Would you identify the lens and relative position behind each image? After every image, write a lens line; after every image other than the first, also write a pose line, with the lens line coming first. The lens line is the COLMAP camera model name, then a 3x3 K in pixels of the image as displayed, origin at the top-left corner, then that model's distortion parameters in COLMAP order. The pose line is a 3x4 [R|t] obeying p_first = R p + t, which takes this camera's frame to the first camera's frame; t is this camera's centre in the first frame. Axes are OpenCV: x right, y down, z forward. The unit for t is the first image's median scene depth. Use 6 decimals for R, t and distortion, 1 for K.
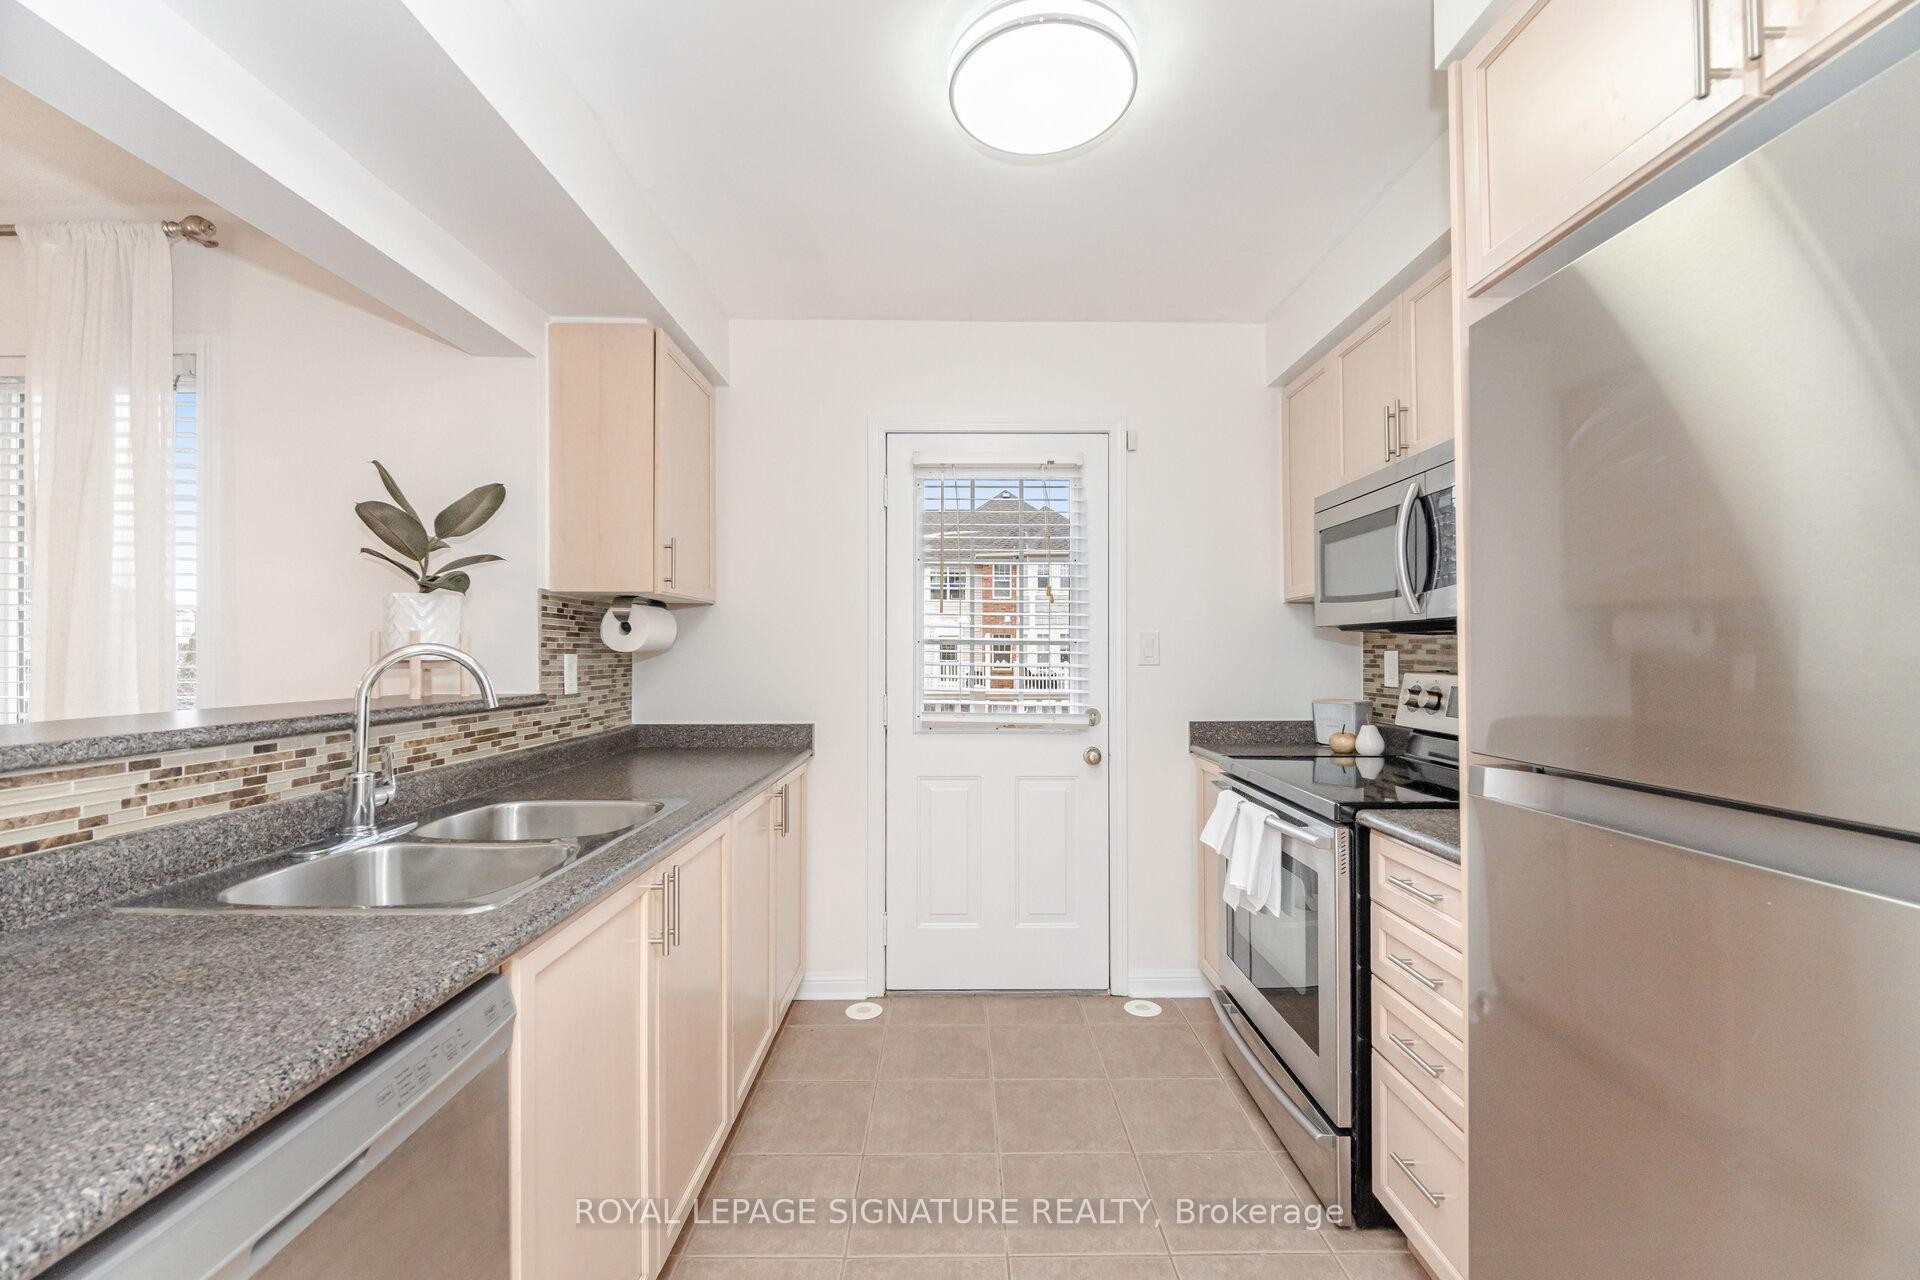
lens RADIAL K [[792.6, 0, 960.8], [0, 792.6, 660.2], [0, 0, 1]] dist [-0.006096, -0.000839]
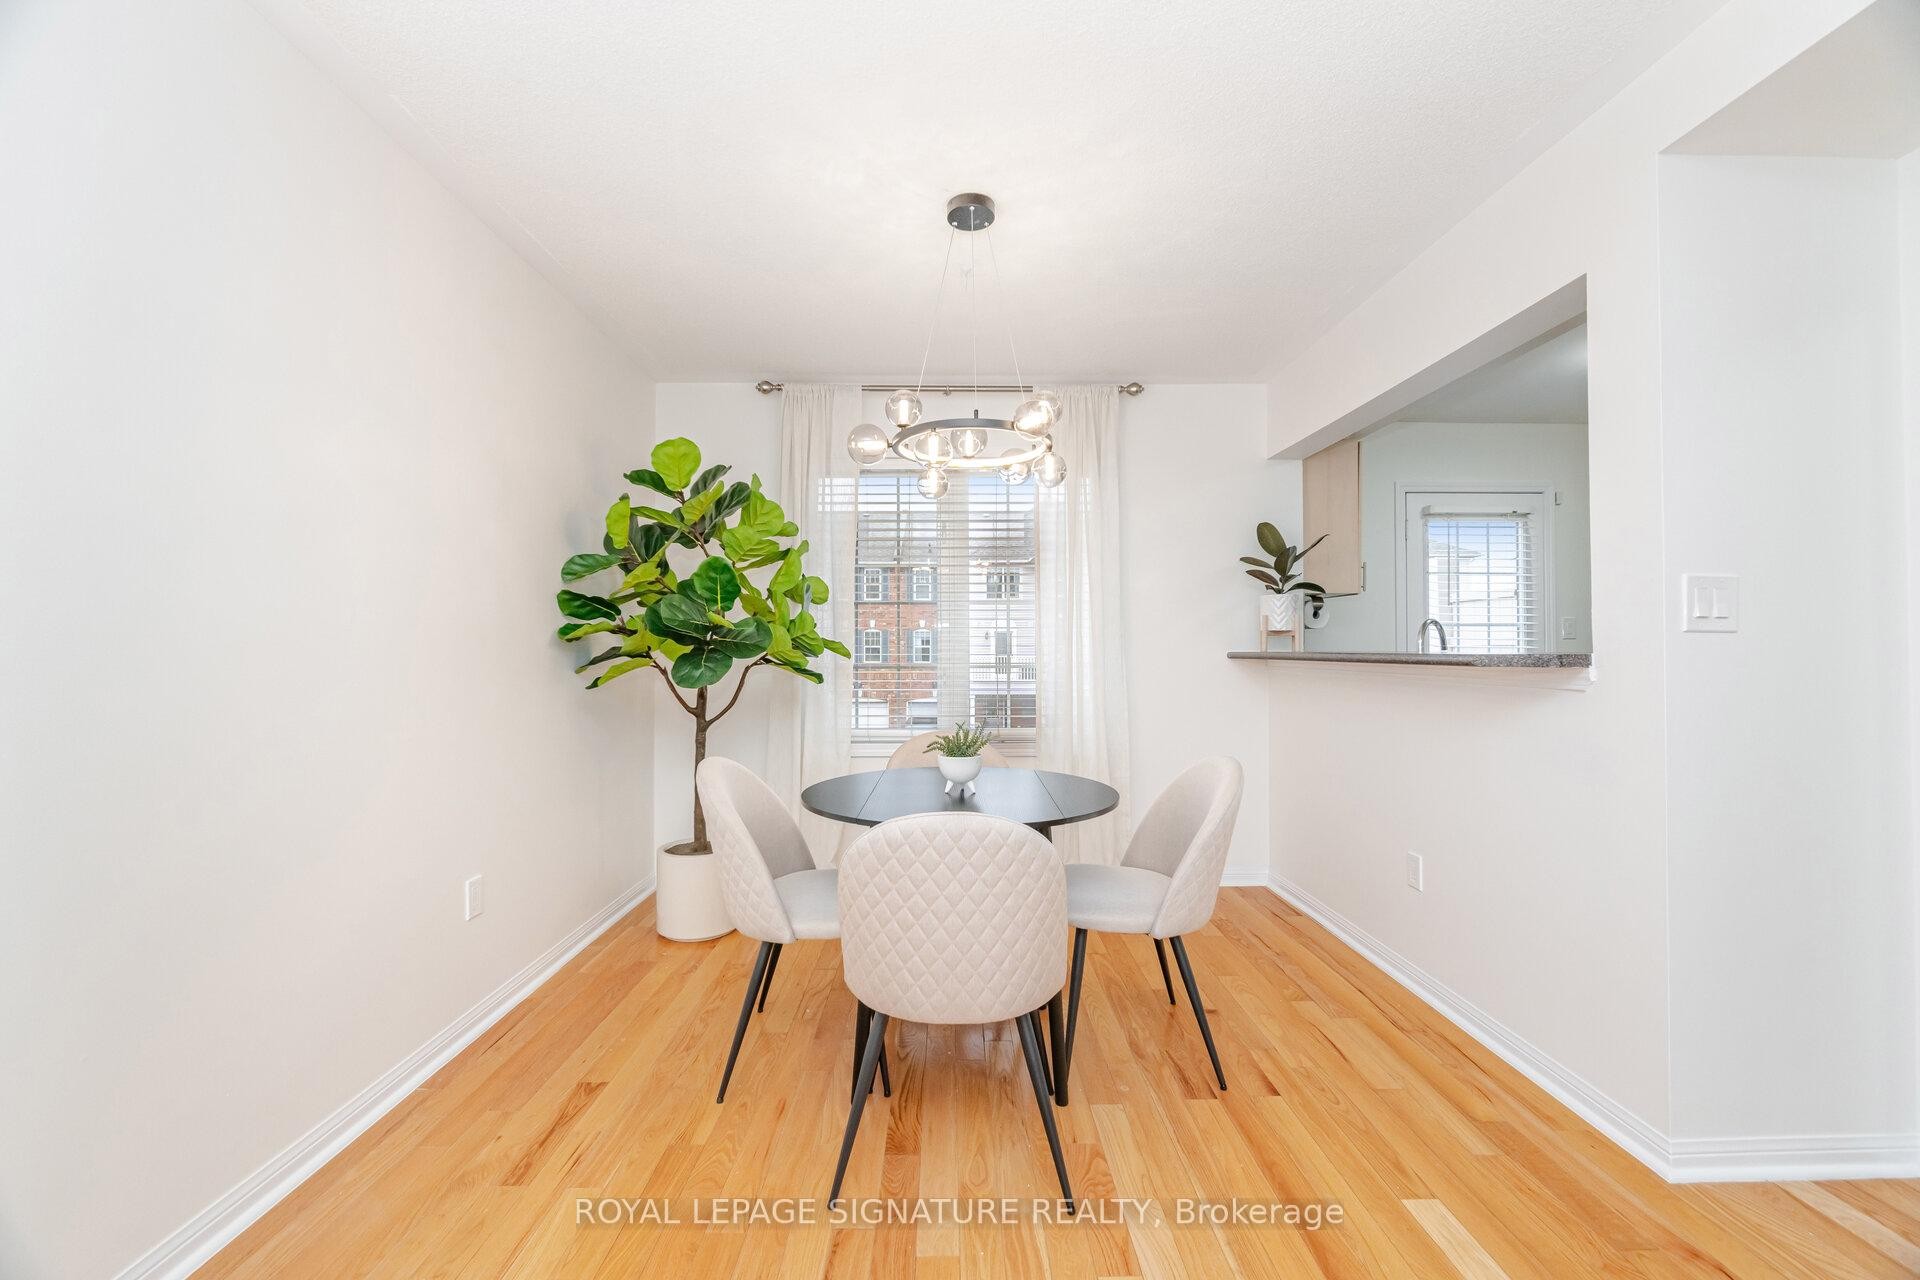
lens RADIAL K [[771.6, 0, 954.1], [0, 771.6, 641.9], [0, 0, 1]] dist [0.000983, -0.002996]
pose [[0.999920, -0.000002, 0.012664, -1.469696], [0.000254, 0.999803, -0.019847, 0.062146], [-0.012662, 0.019849, 0.999723, -0.769734]]
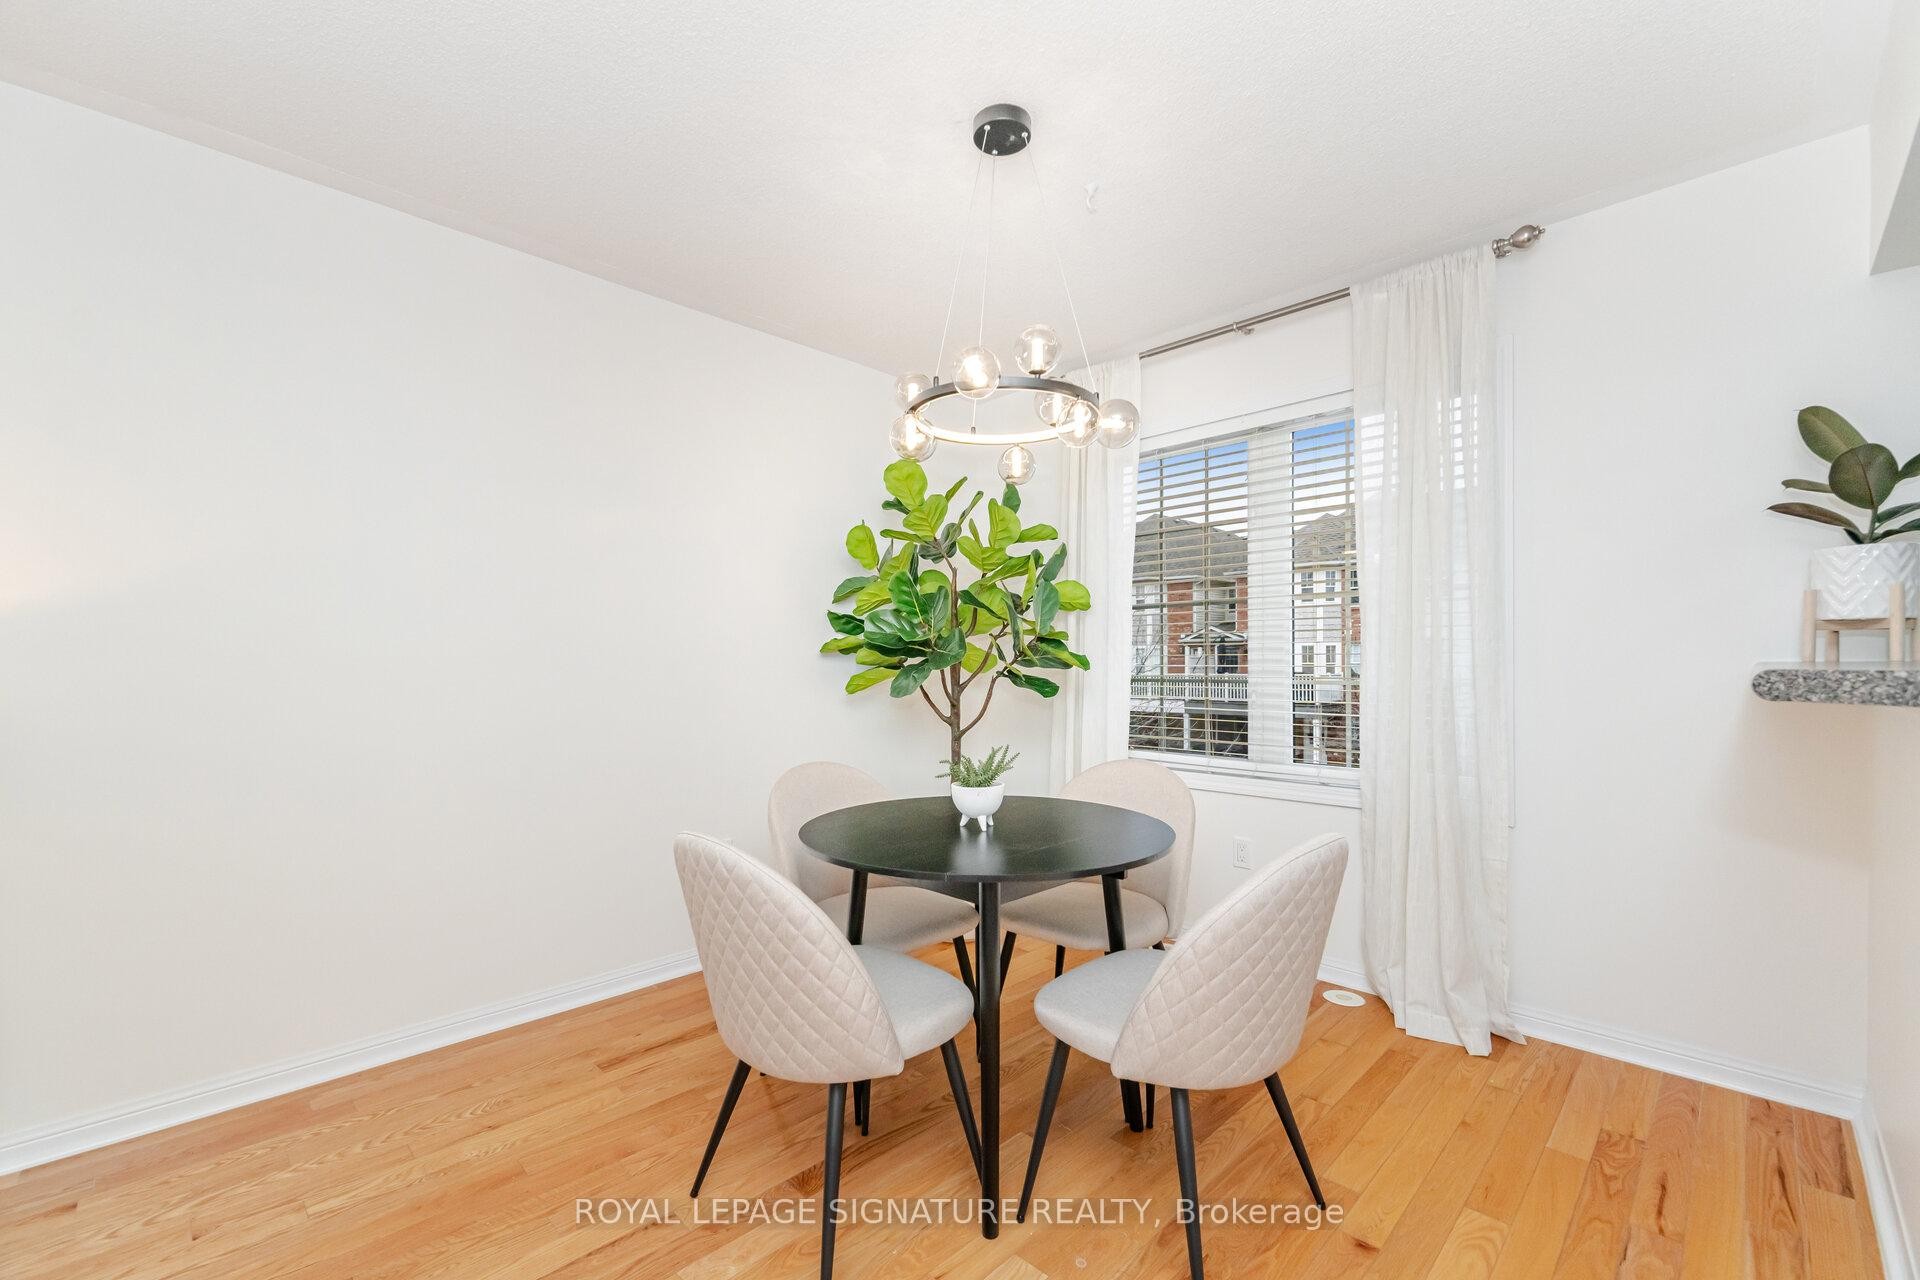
lens RADIAL K [[801.3, 0, 949.9], [0, 801.3, 665.9], [0, 0, 1]] dist [0.001449, -0.003665]
pose [[0.707570, 0.001817, -0.706641, -0.785822], [-0.002597, 0.999997, -0.000029, 0.057715], [0.706639, 0.001855, 0.707572, -0.381344]]
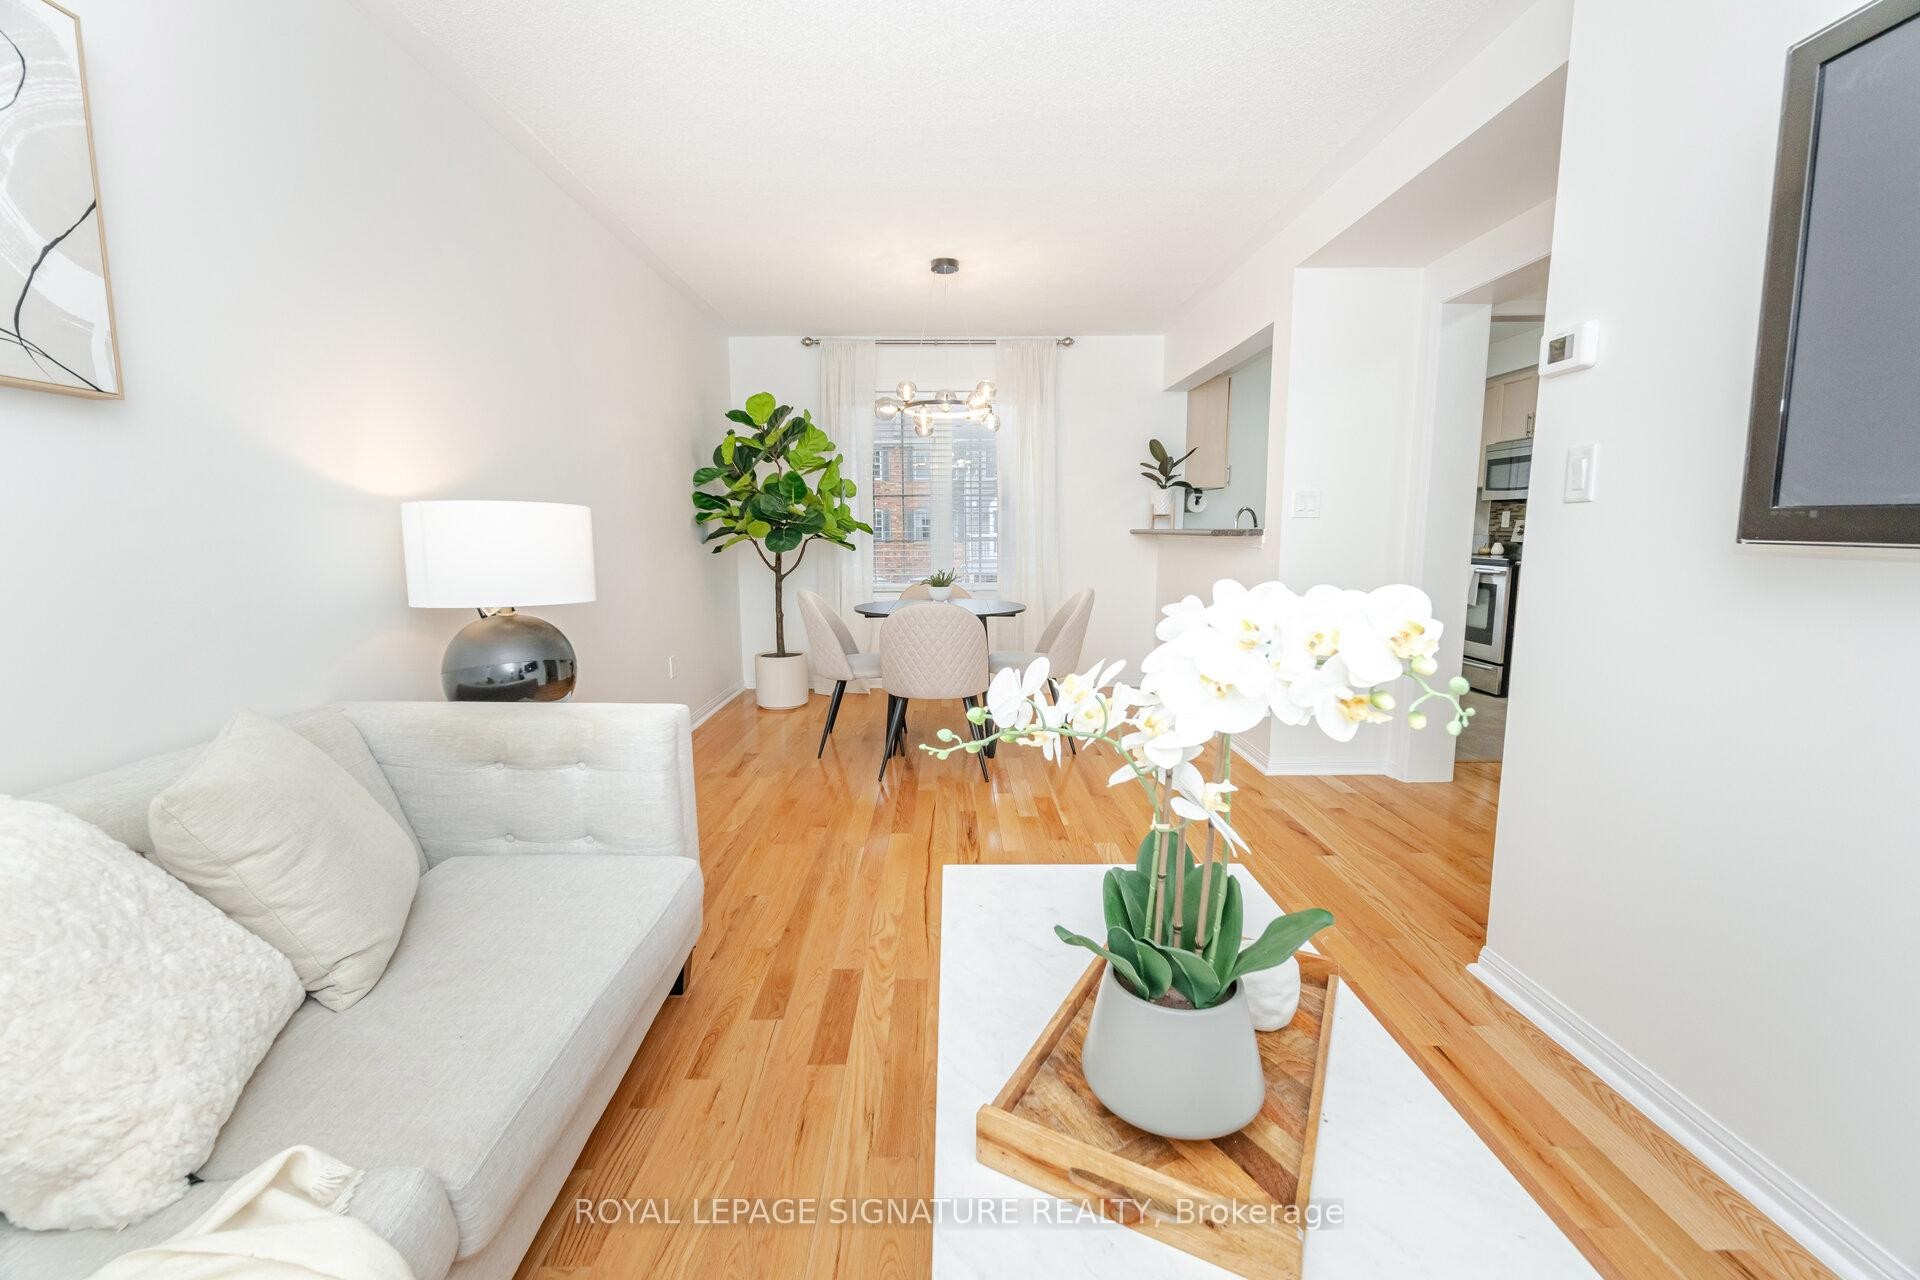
lens RADIAL K [[786.4, 0, 953.8], [0, 786.4, 643.8], [0, 0, 1]] dist [0.000681, -0.002729]
pose [[0.999952, -0.004978, 0.008471, -1.429968], [0.003787, 0.990806, 0.135234, 0.072898], [-0.009067, -0.135196, 0.990777, -1.705698]]
